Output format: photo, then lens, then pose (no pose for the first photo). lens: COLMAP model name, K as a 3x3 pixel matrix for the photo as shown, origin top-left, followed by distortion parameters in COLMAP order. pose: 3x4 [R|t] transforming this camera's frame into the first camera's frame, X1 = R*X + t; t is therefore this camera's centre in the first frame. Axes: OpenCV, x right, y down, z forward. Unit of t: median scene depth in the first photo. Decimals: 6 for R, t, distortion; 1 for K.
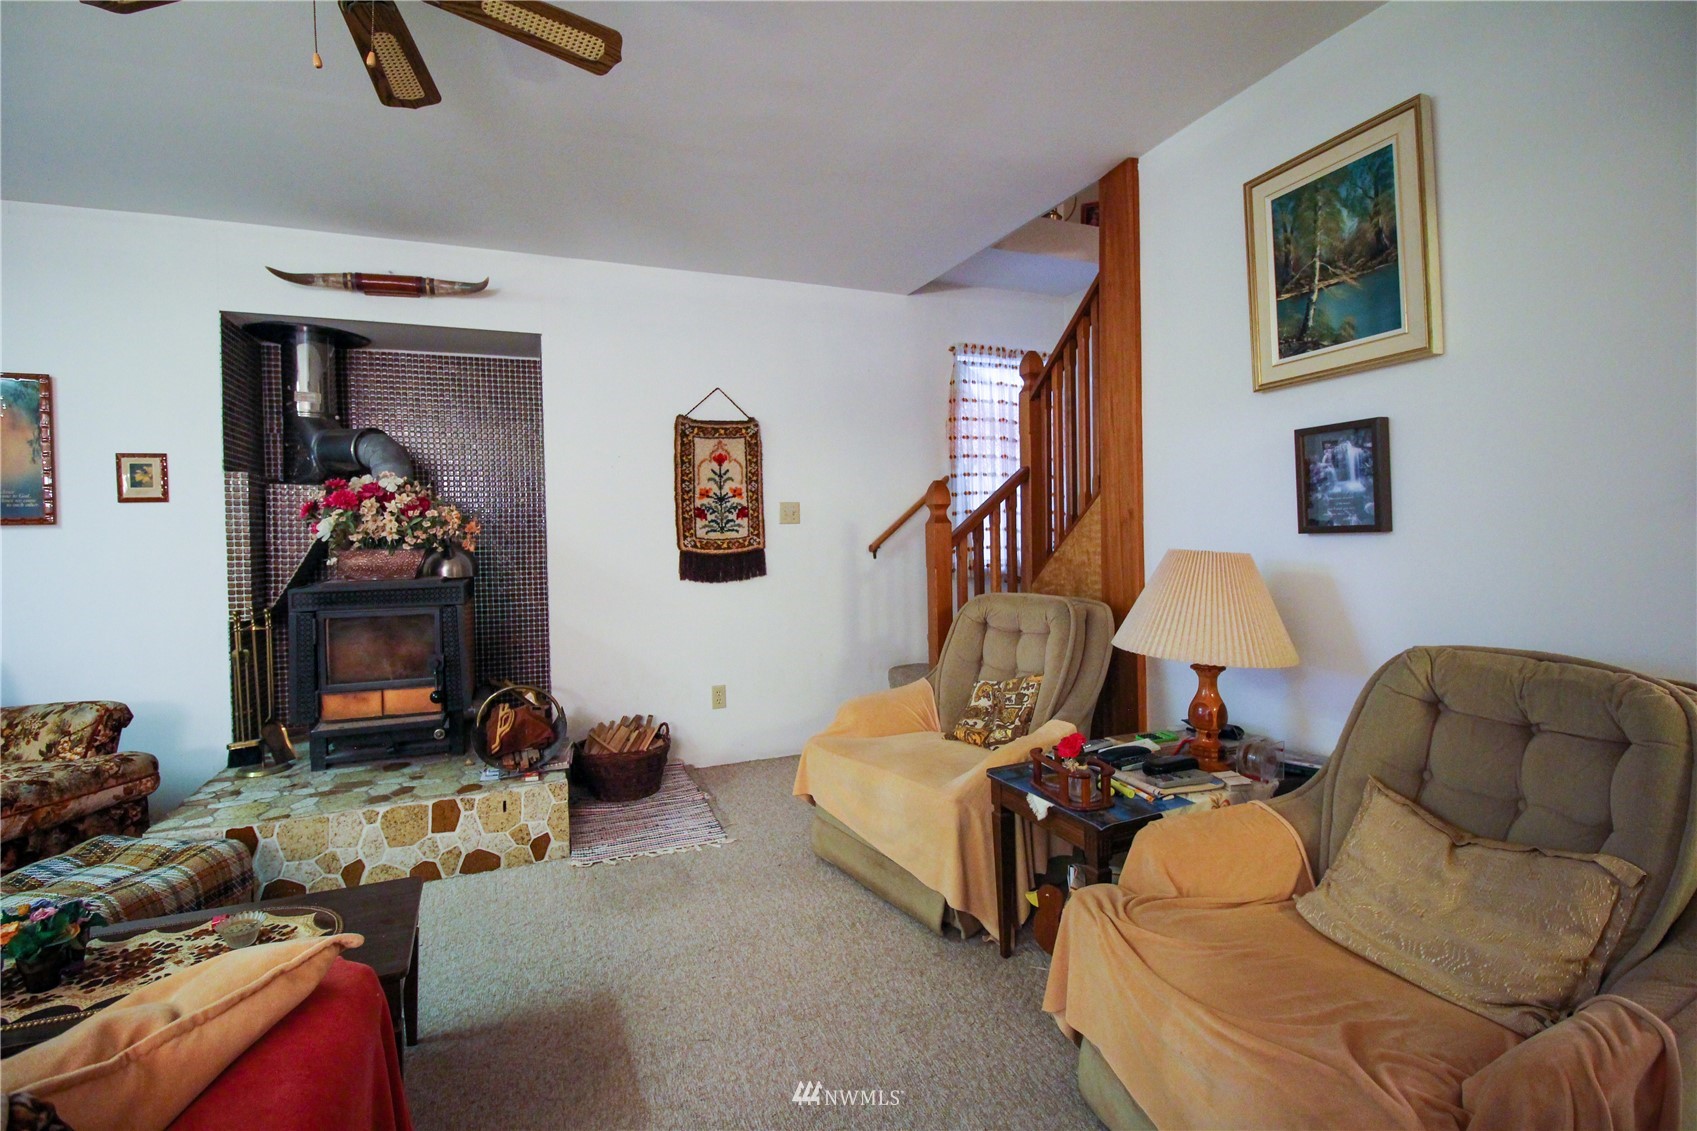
lens RADIAL K [[783.7, 0, 855.6], [0, 783.7, 550.8], [0, 0, 1]] dist [-0.001355, -0.012427]
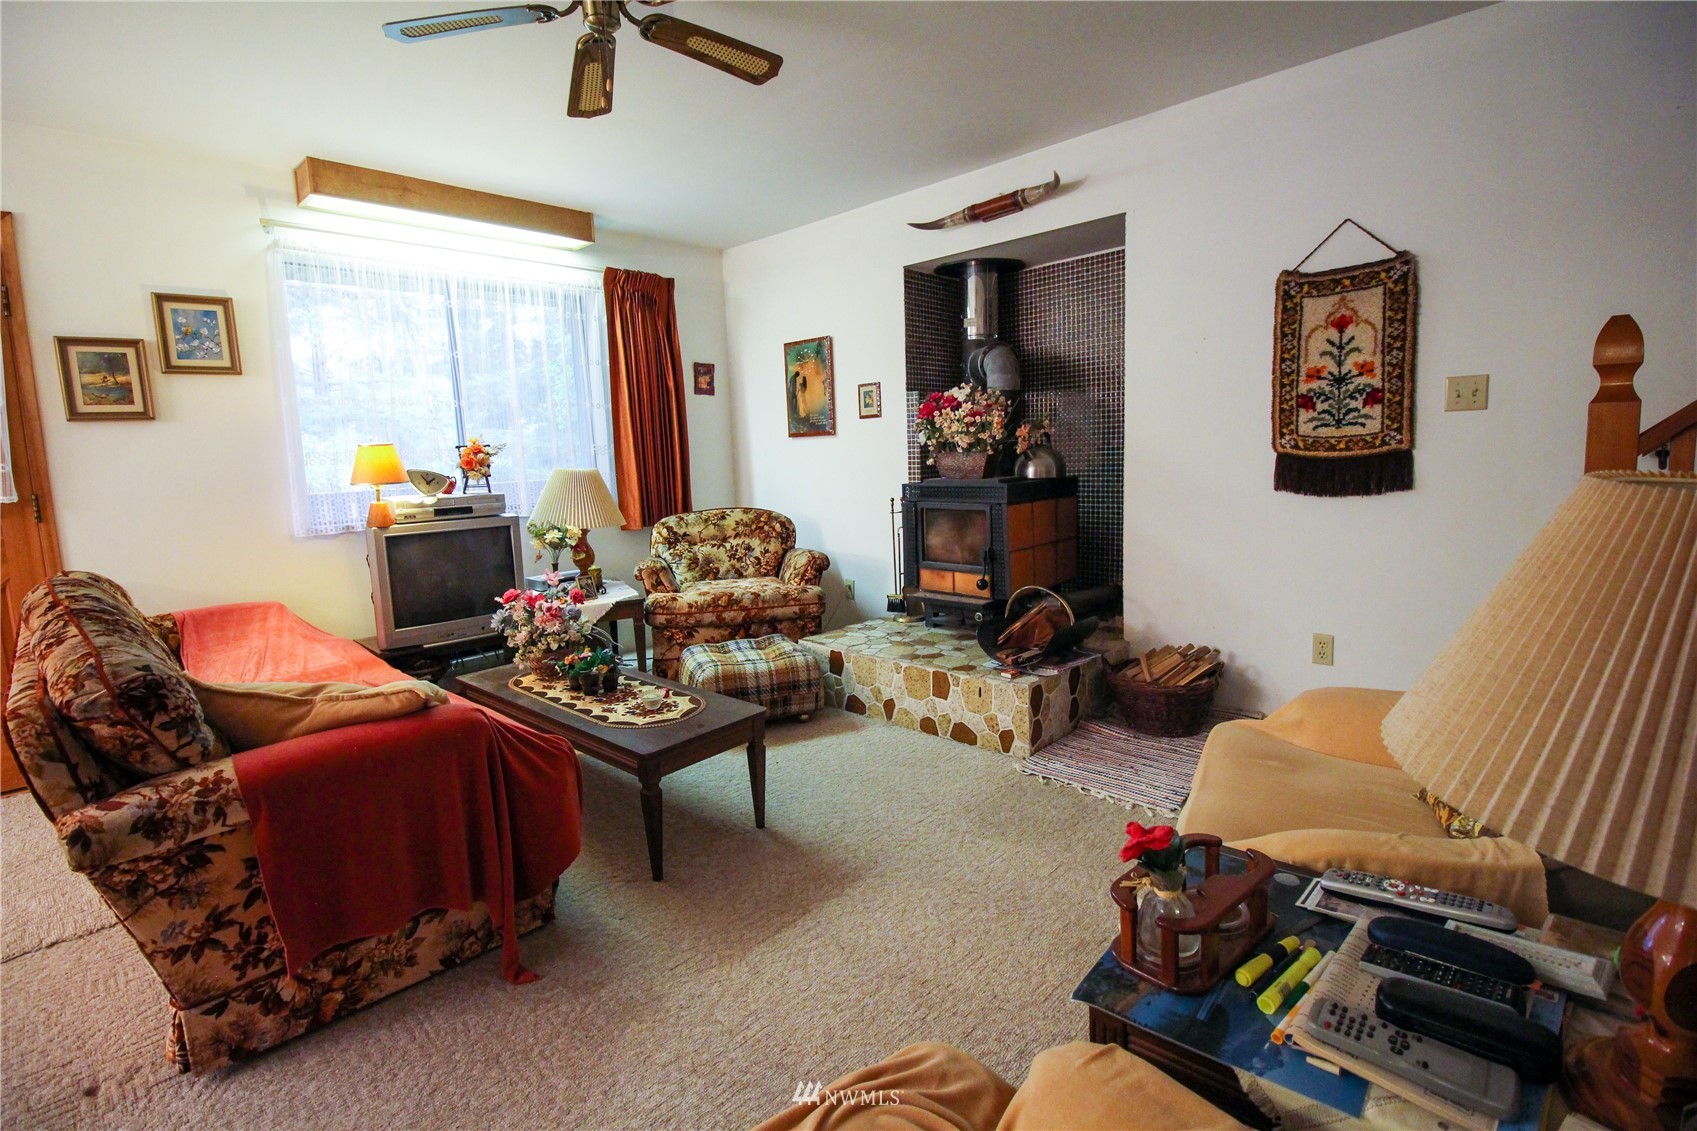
lens RADIAL K [[783.7, 0, 858.9], [0, 783.7, 549.2], [0, 0, 1]] dist [-0.001355, -0.012427]
pose [[0.404254, 0.115817, -0.907285, 0.414041], [0.005217, 0.991643, 0.128910, -0.009439], [0.914632, -0.056846, 0.400271, 0.396608]]
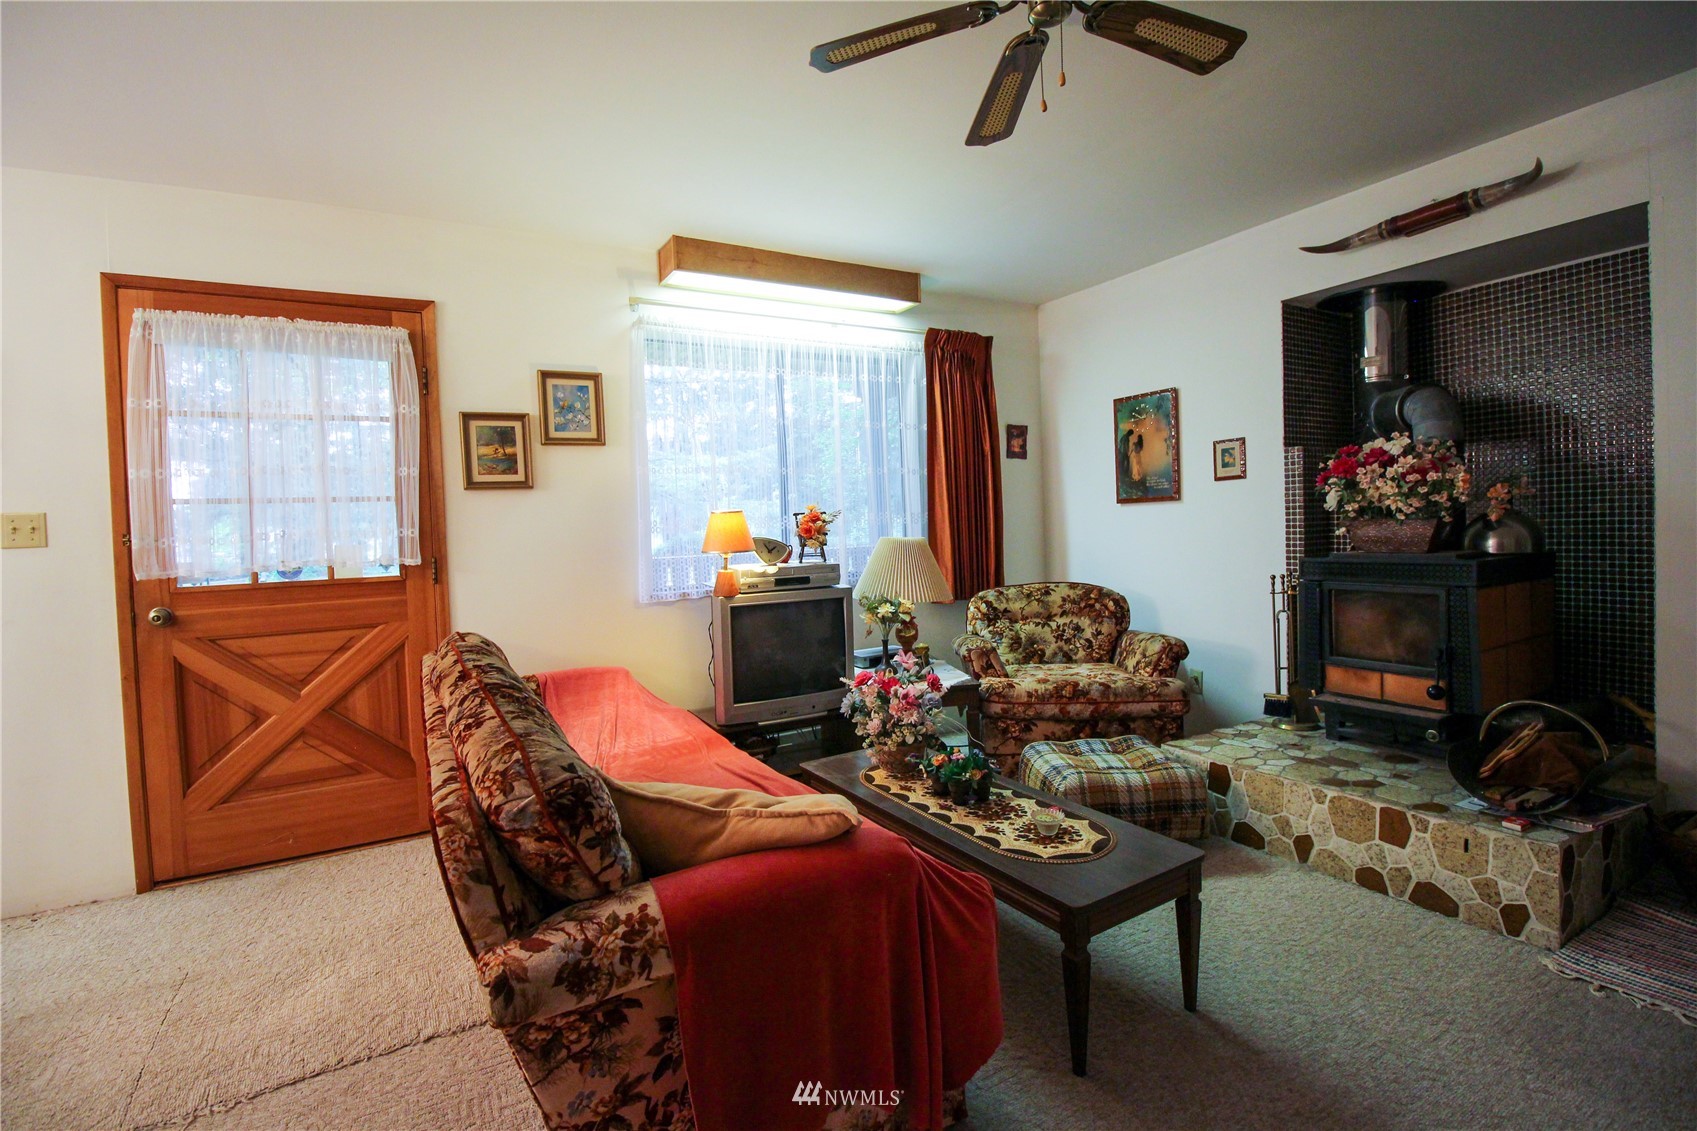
lens RADIAL K [[783.7, 0, 856.5], [0, 783.7, 550.3], [0, 0, 1]] dist [-0.001355, -0.012427]
pose [[0.121945, 0.039779, -0.991739, 0.226501], [0.007382, 0.999133, 0.040983, -0.007231], [0.992509, -0.012319, 0.121546, 0.277861]]
